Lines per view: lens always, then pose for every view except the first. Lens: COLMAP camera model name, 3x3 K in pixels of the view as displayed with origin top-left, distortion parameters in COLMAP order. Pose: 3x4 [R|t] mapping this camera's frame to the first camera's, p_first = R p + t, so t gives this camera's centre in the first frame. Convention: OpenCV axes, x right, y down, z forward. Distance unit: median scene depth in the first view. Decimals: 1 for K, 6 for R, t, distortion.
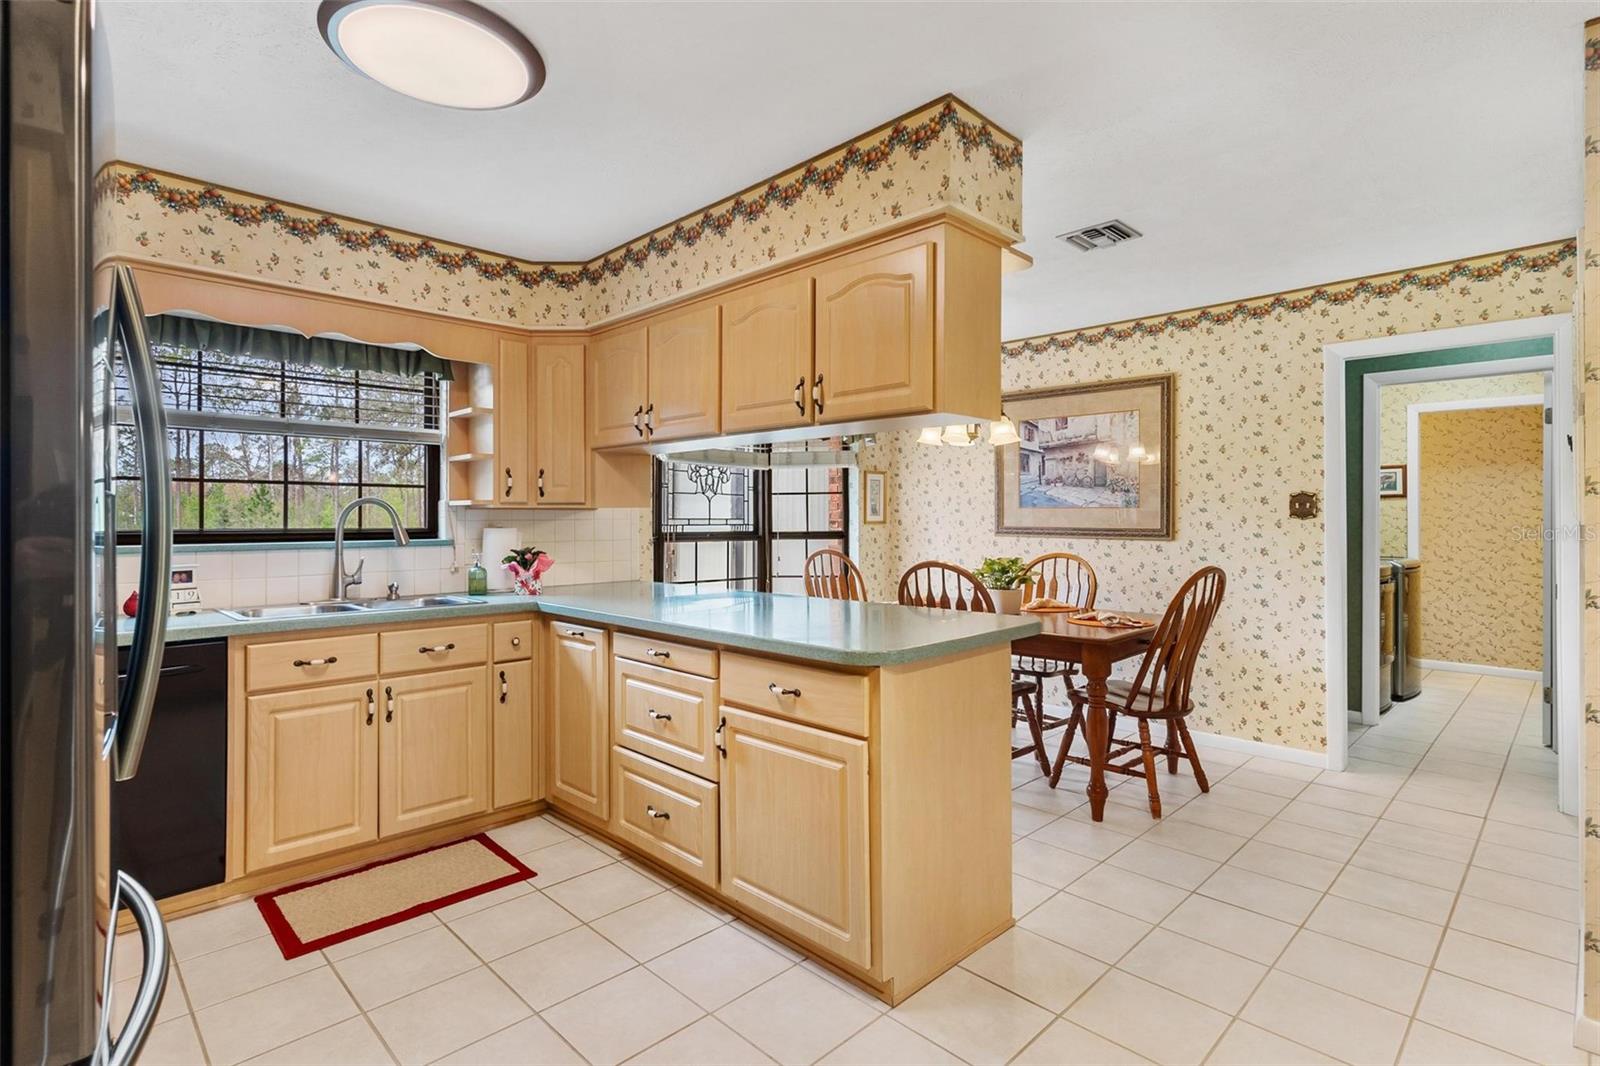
lens RADIAL K [[772.2, 0, 802.0], [0, 772.2, 513.3], [0, 0, 1]] dist [-0.002001, 0.001418]
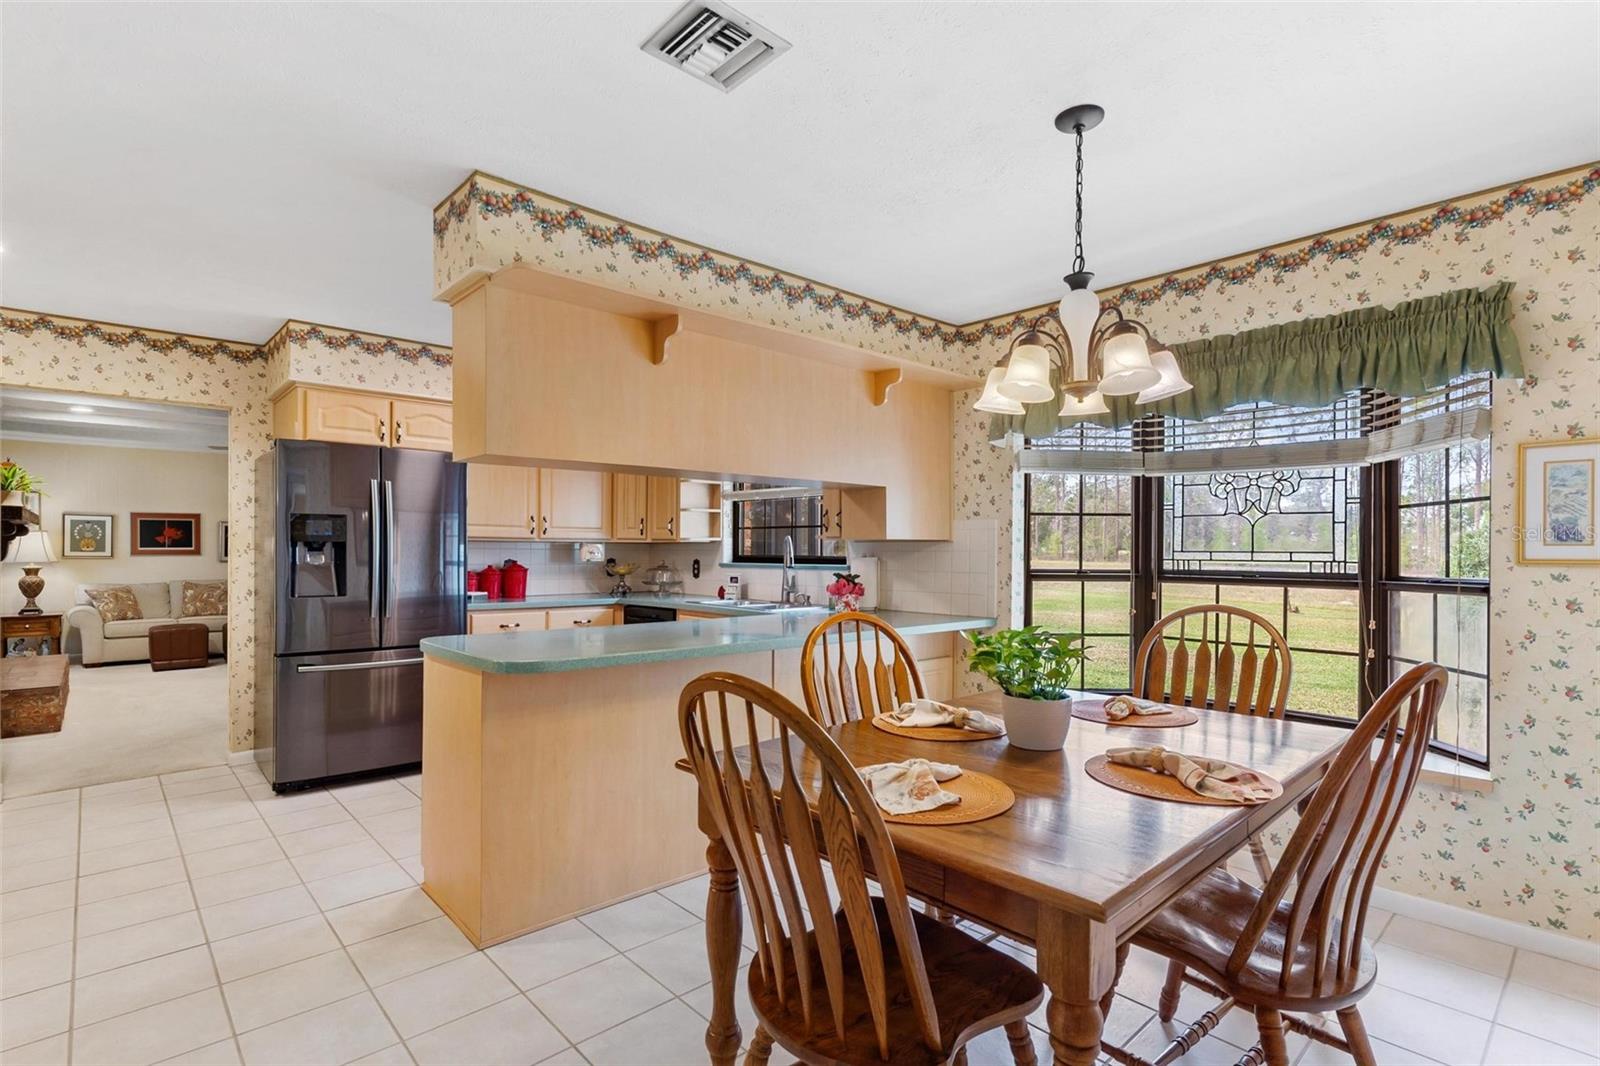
lens RADIAL K [[772.2, 0, 834.3], [0, 772.2, 560.3], [0, 0, 1]] dist [-0.002001, 0.001418]
pose [[-0.006299, 0.015982, -0.999852, 0.786107], [0.003453, 0.999867, 0.015961, 0.003915], [0.999974, -0.003352, -0.006353, 0.916296]]
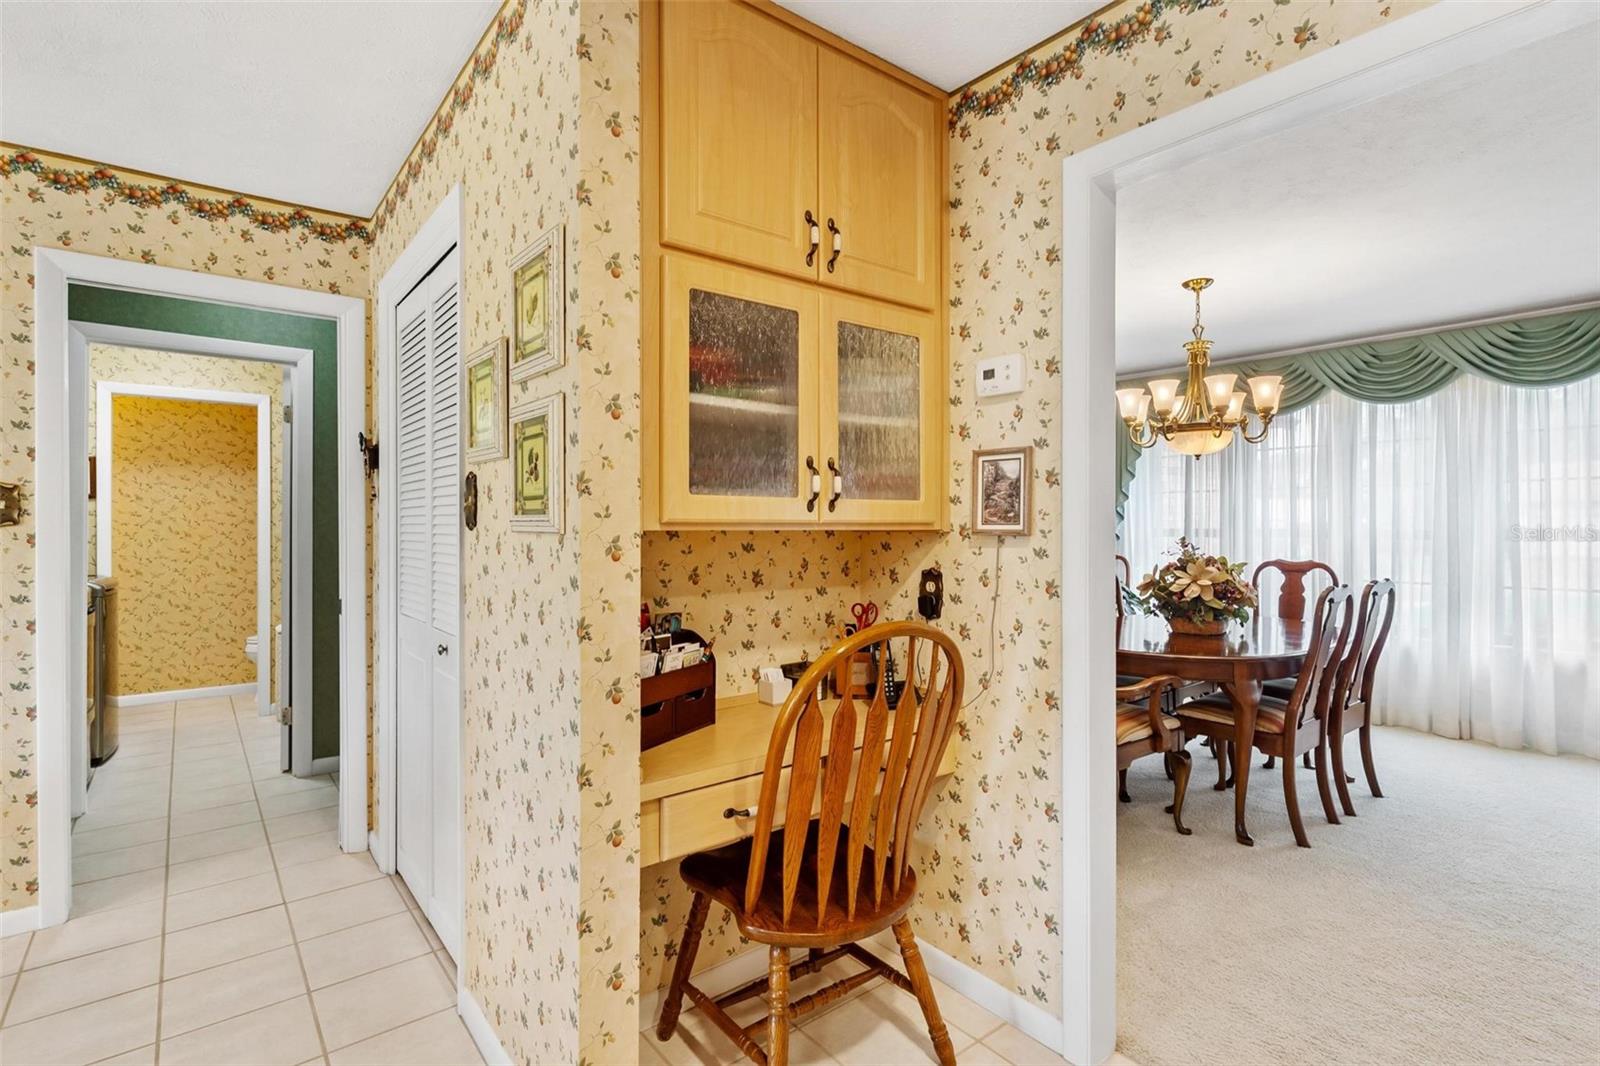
lens RADIAL K [[772.2, 0, 787.0], [0, 772.2, 522.7], [0, 0, 1]] dist [-0.002001, 0.001418]
pose [[0.112181, 0.000012, 0.993688, 0.130120], [-0.004130, 0.999991, 0.000454, 0.000869], [-0.993679, -0.004155, 0.112180, 0.333828]]
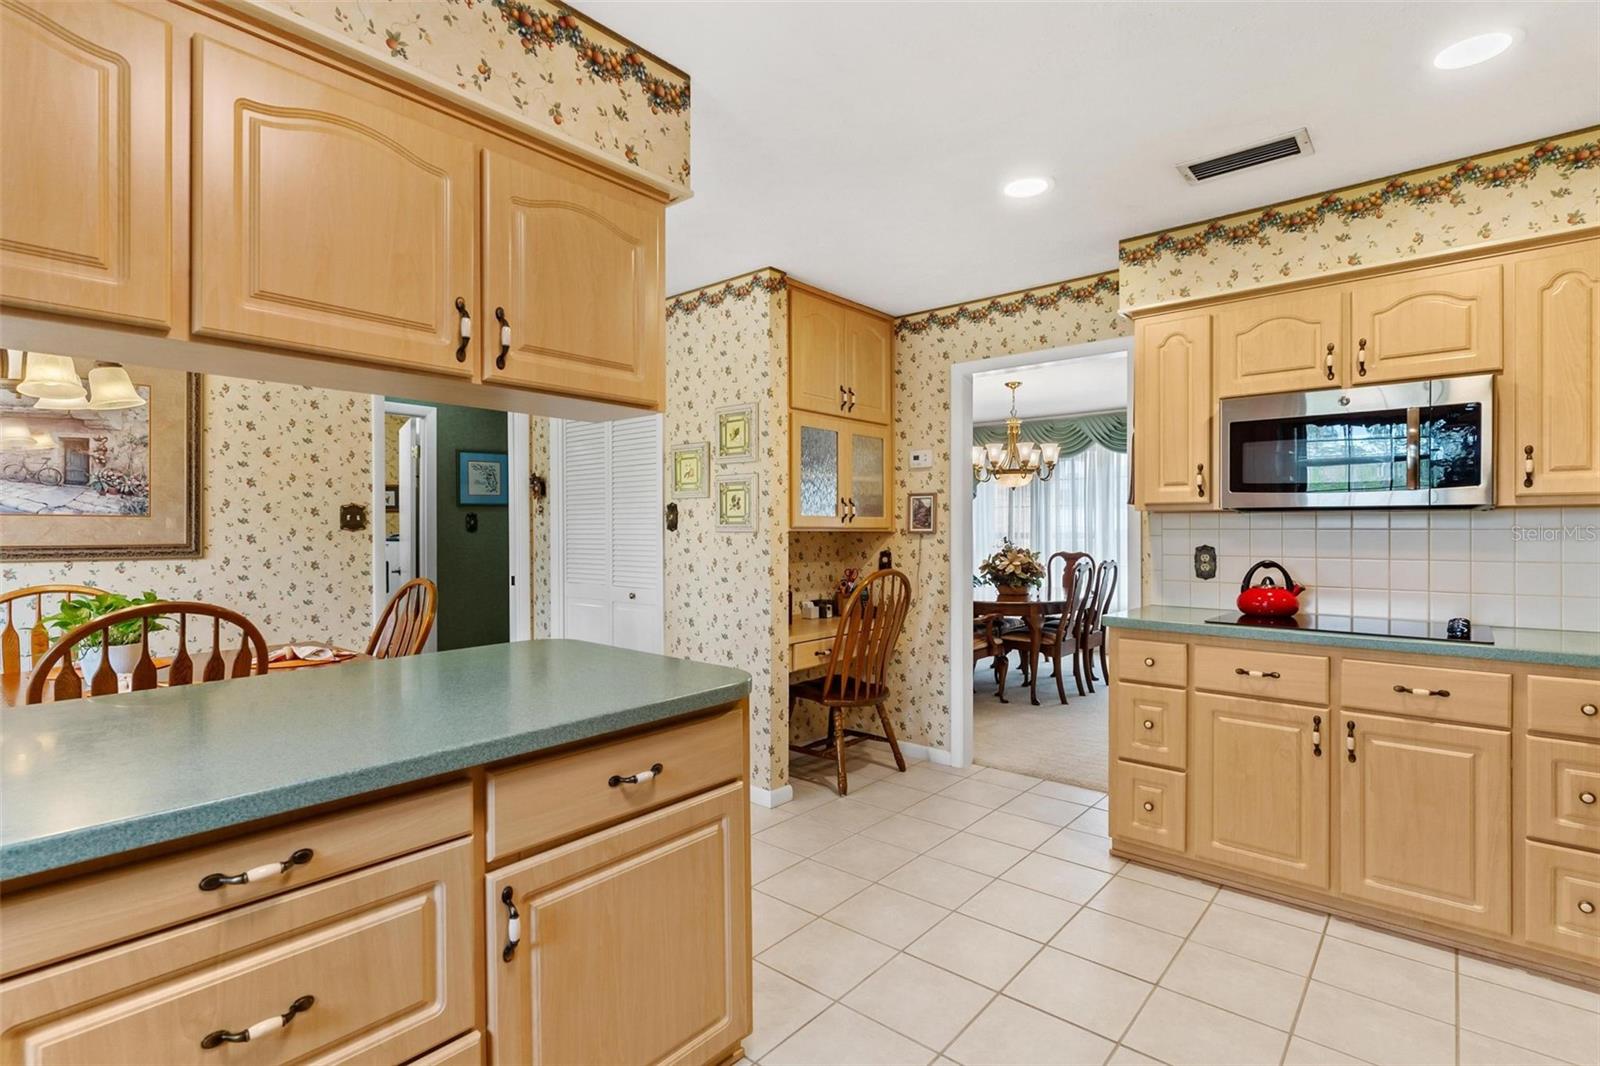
lens RADIAL K [[772.2, 0, 777.5], [0, 772.2, 533.4], [0, 0, 1]] dist [-0.002001, 0.001418]
pose [[-0.065059, -0.005007, 0.997869, -0.413362], [-0.003347, 0.999983, 0.004800, 0.003907], [-0.997876, -0.003027, -0.065075, 0.521946]]
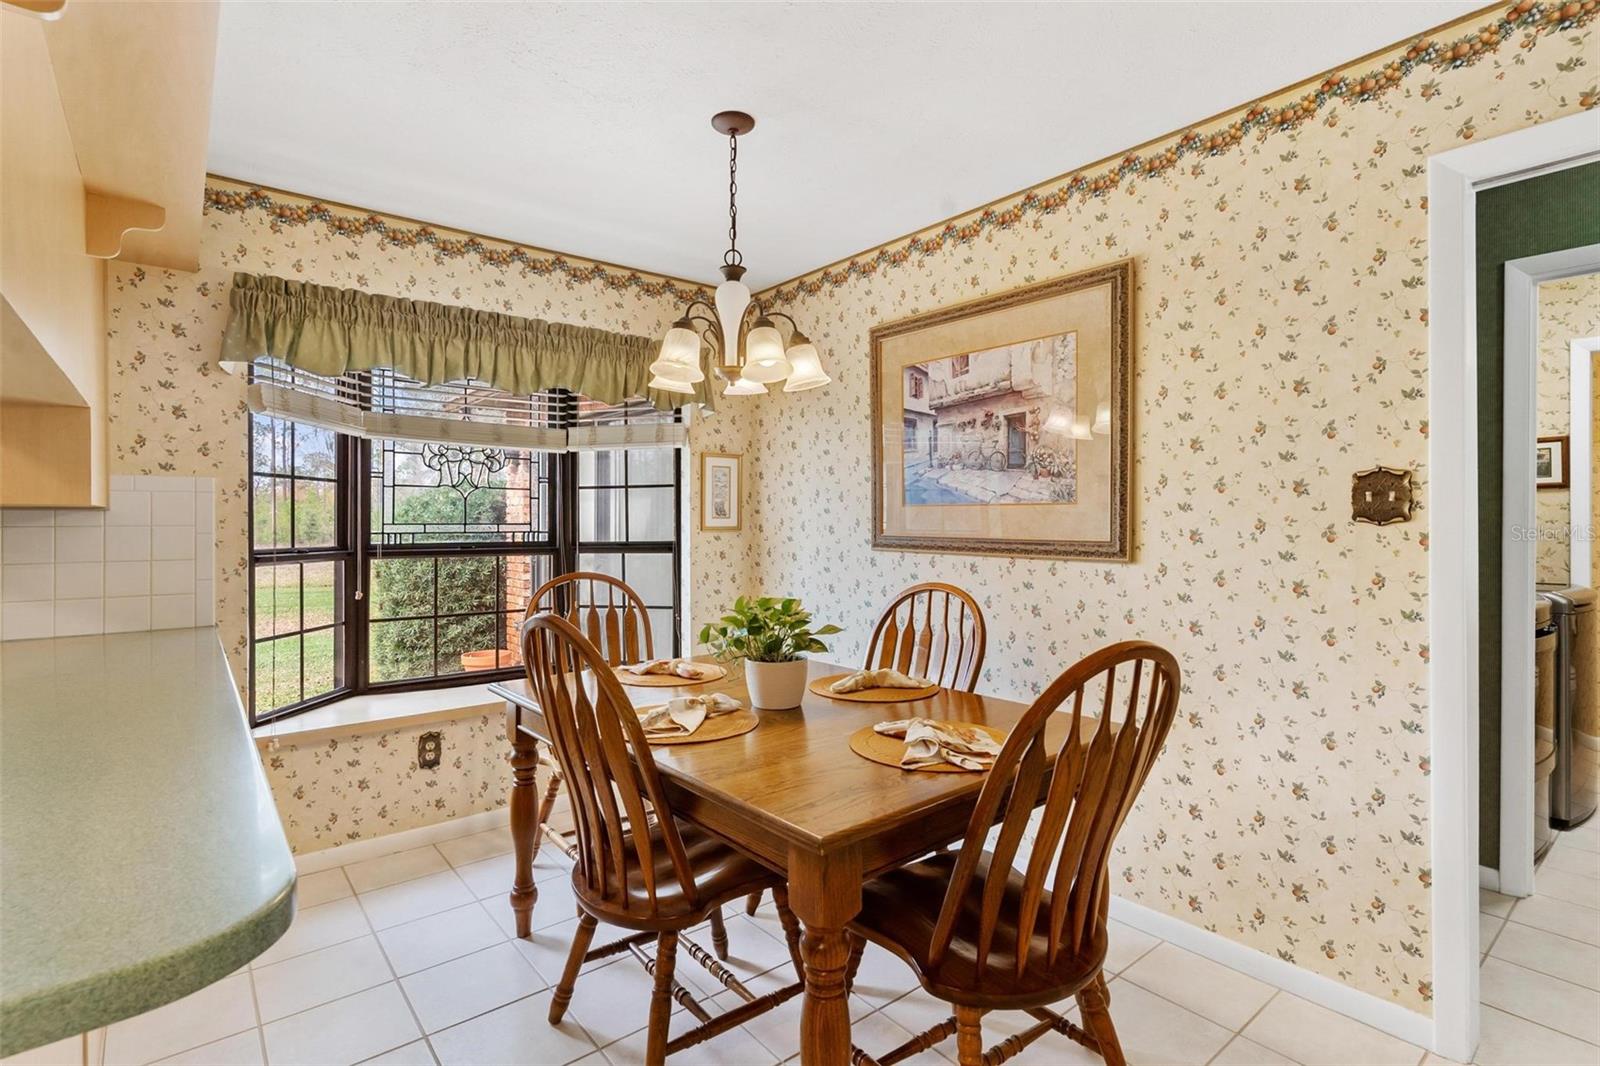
lens RADIAL K [[772.2, 0, 789.6], [0, 772.2, 520.9], [0, 0, 1]] dist [-0.002001, 0.001418]
pose [[0.995507, -0.001268, -0.094682, 0.333215], [0.001794, 0.999983, 0.005467, 0.002095], [0.094674, -0.005612, 0.995493, 0.494352]]
